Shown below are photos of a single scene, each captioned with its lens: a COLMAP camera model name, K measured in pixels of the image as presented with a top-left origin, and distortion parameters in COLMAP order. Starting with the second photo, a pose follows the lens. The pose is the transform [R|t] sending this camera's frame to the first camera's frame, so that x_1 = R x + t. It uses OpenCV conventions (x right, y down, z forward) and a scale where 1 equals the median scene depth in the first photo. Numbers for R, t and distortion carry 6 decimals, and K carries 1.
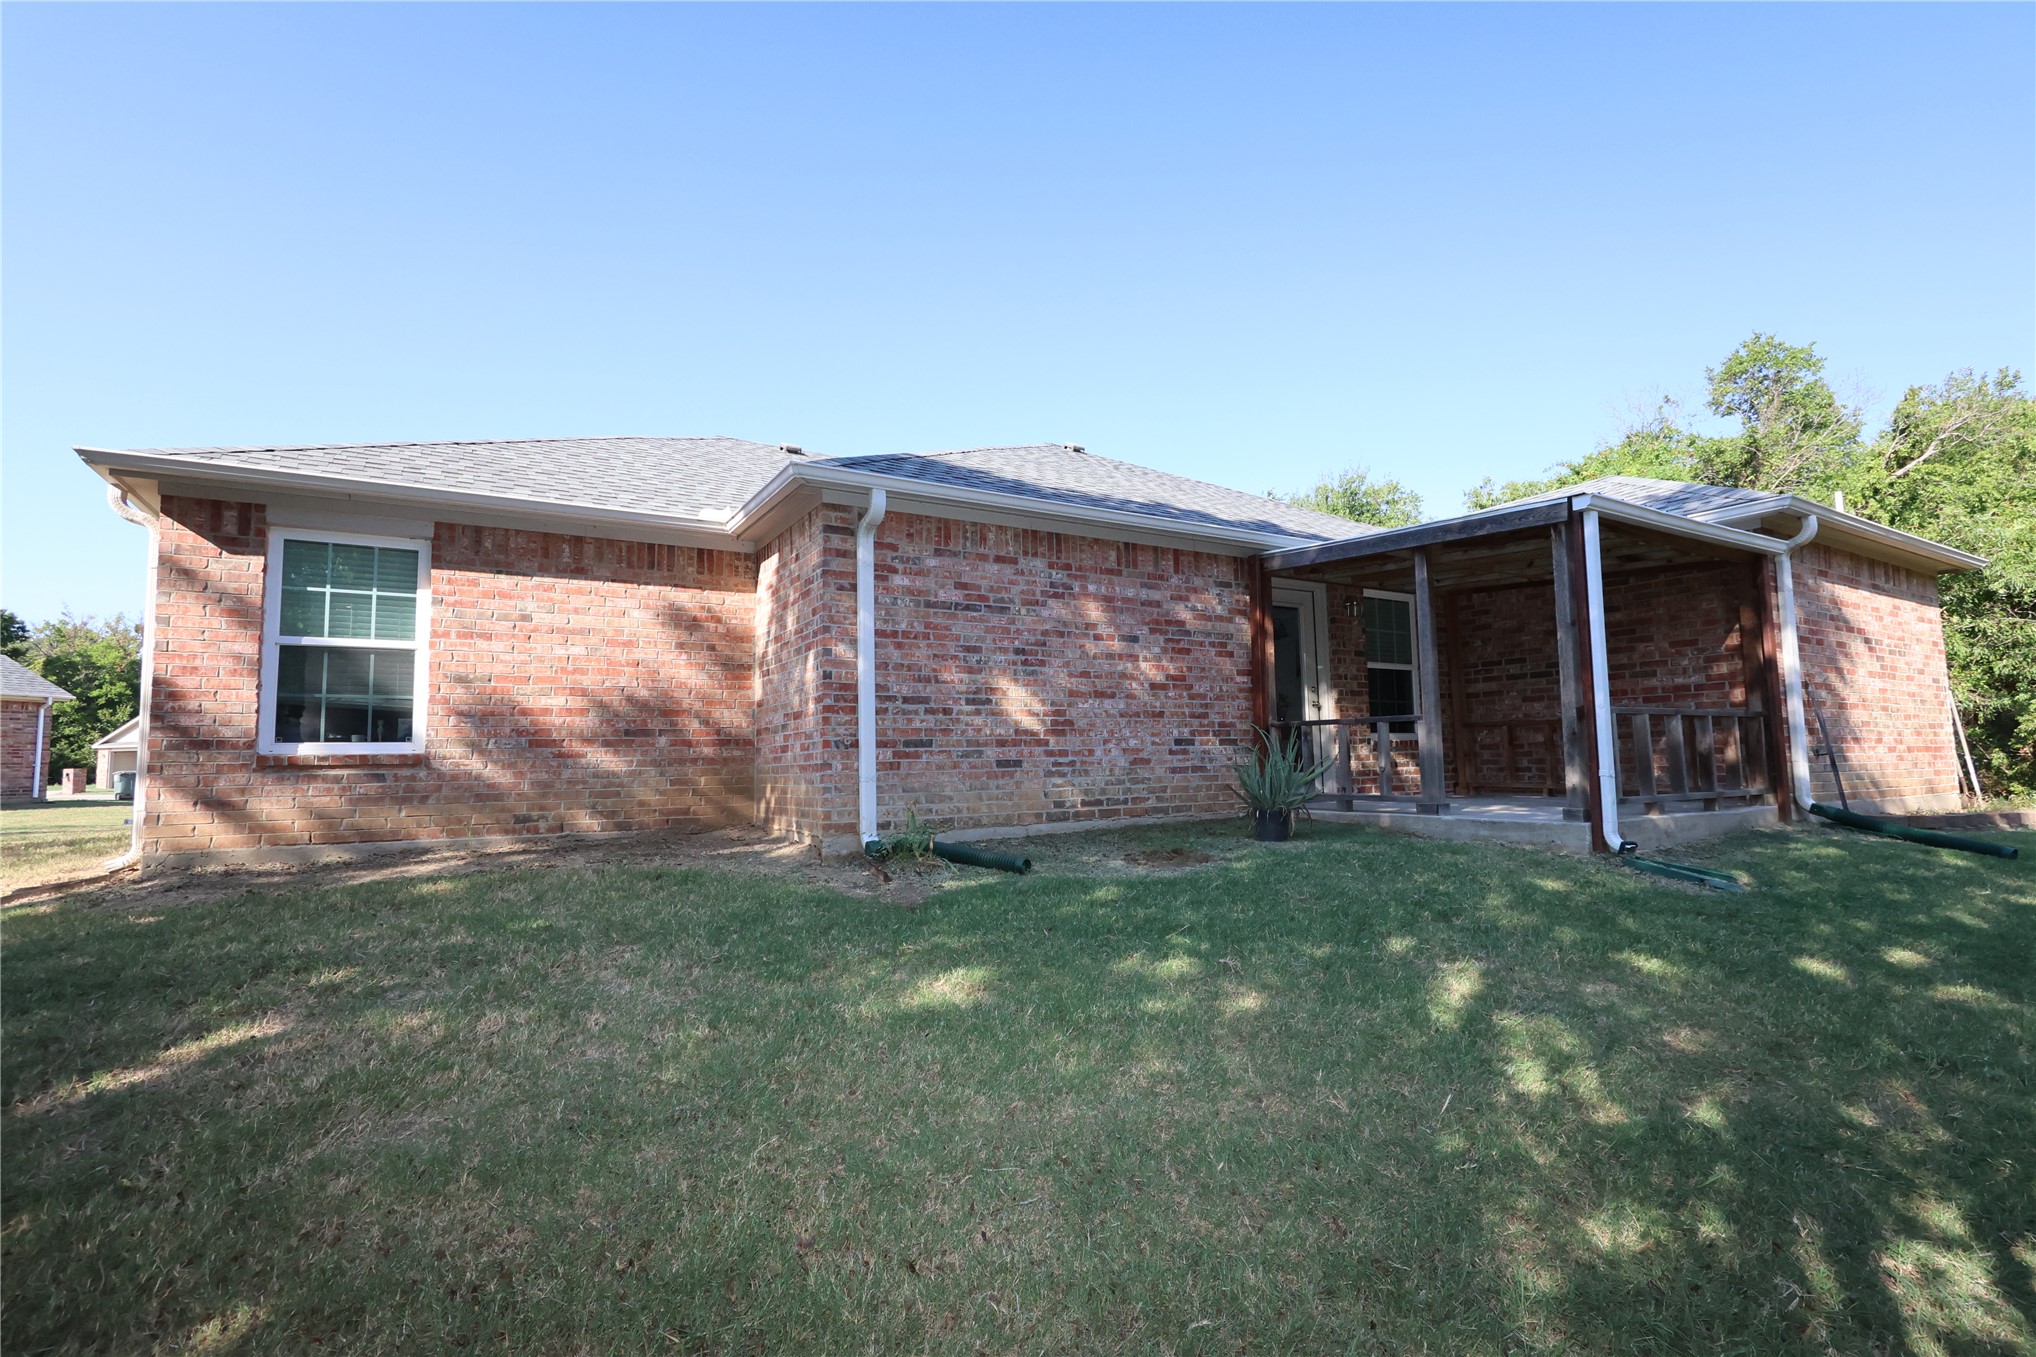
lens RADIAL K [[931.5, 0, 1018.0], [0, 931.5, 678.5], [0, 0, 1]] dist [-0.003461, 0.000125]
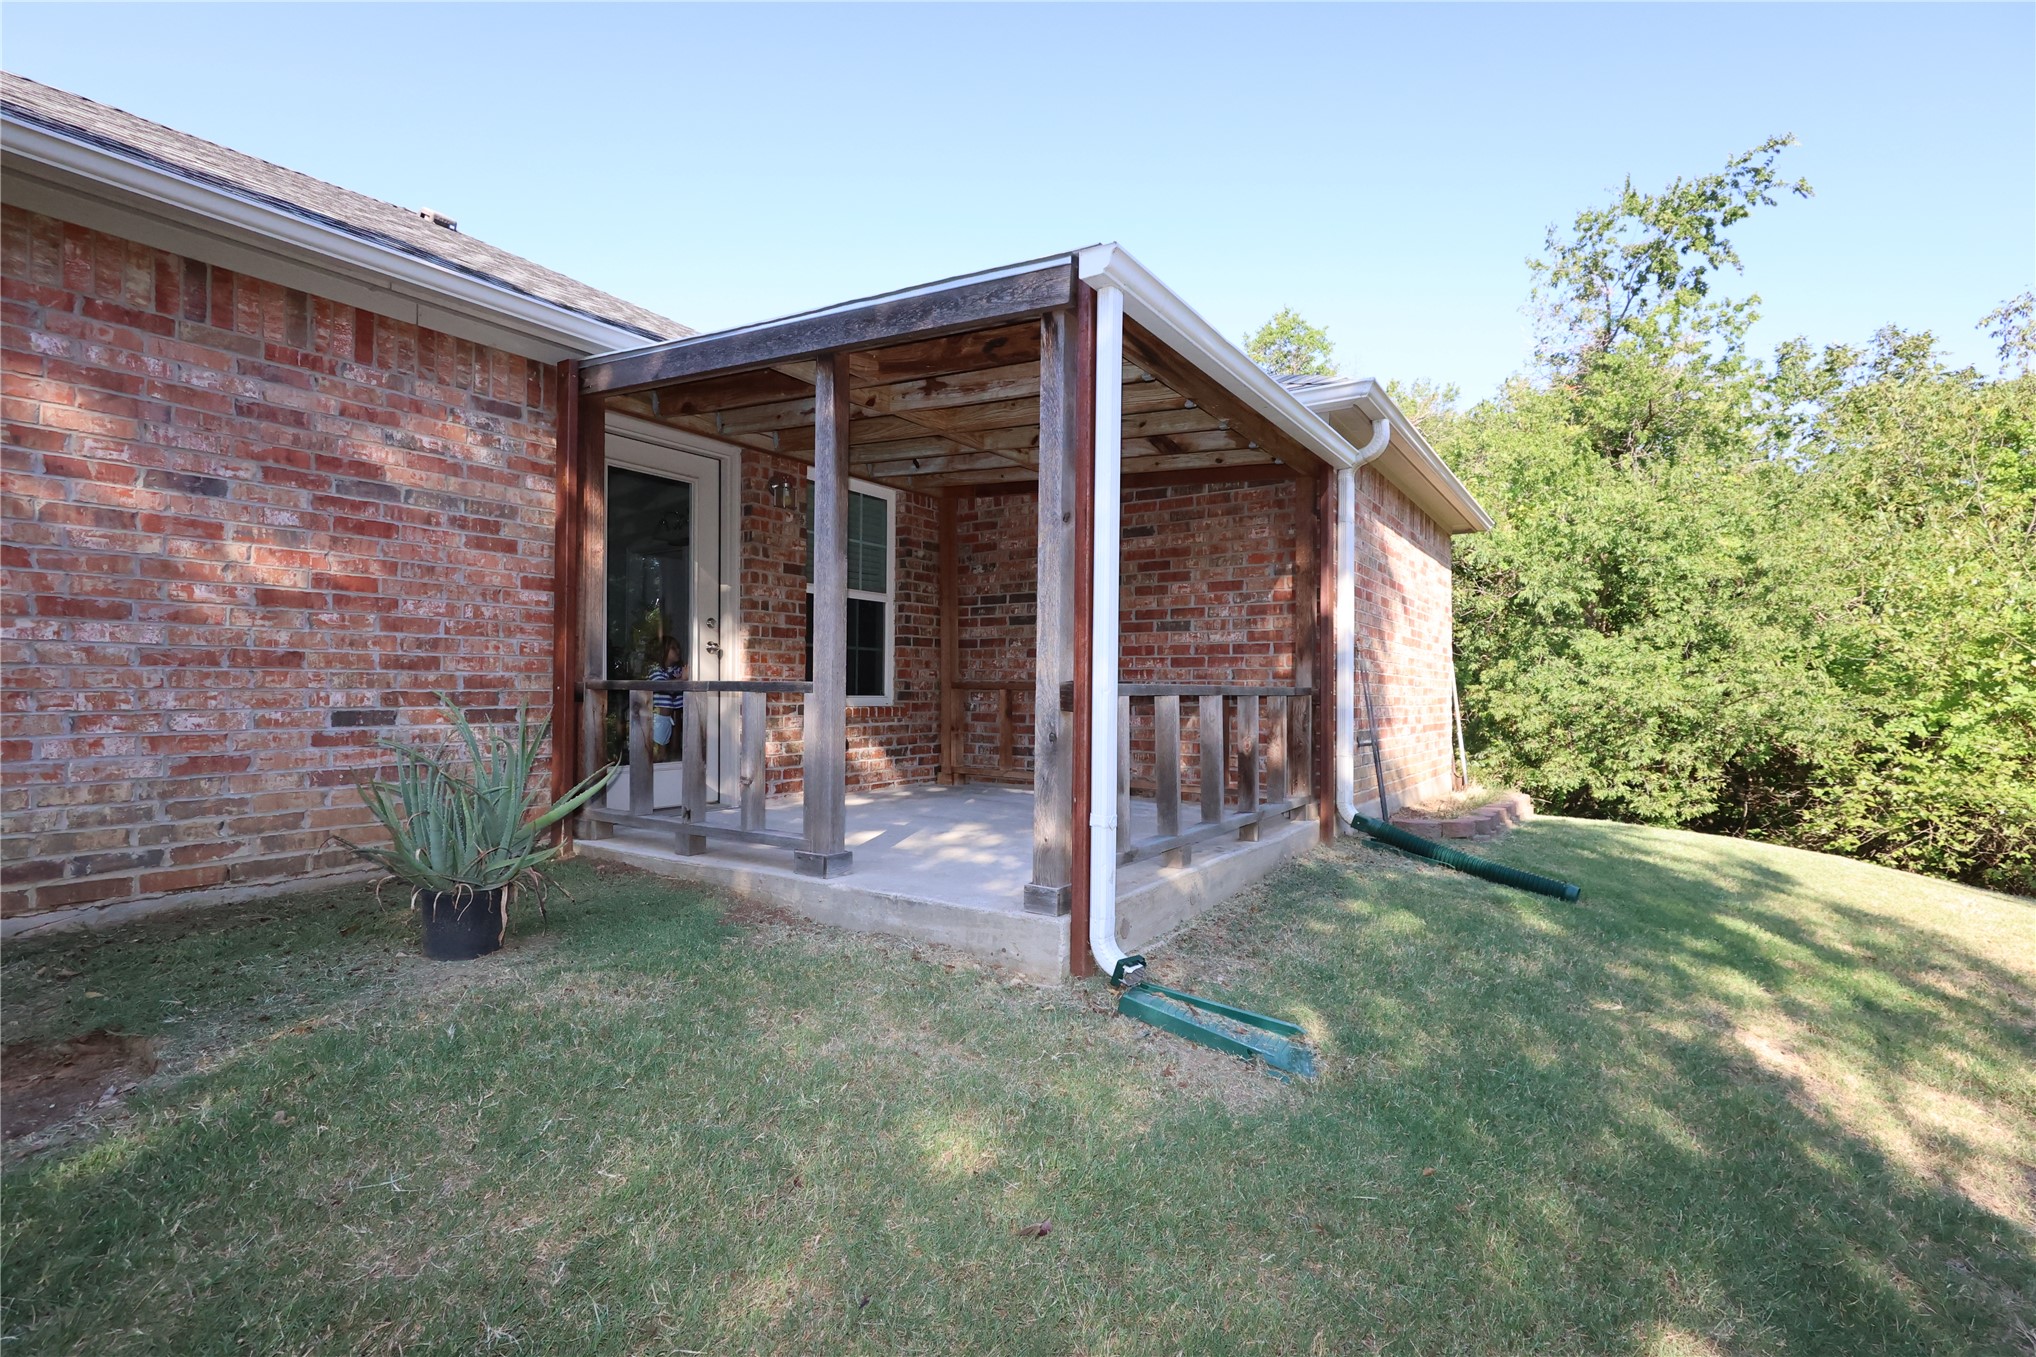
lens RADIAL K [[931.5, 0, 1018.0], [0, 931.5, 678.5], [0, 0, 1]] dist [-0.003461, 0.000125]
pose [[0.907558, 0.028428, 0.418964, 0.279620], [-0.060387, 0.996171, 0.063217, -0.002898], [-0.415562, -0.082673, 0.905800, 0.420879]]
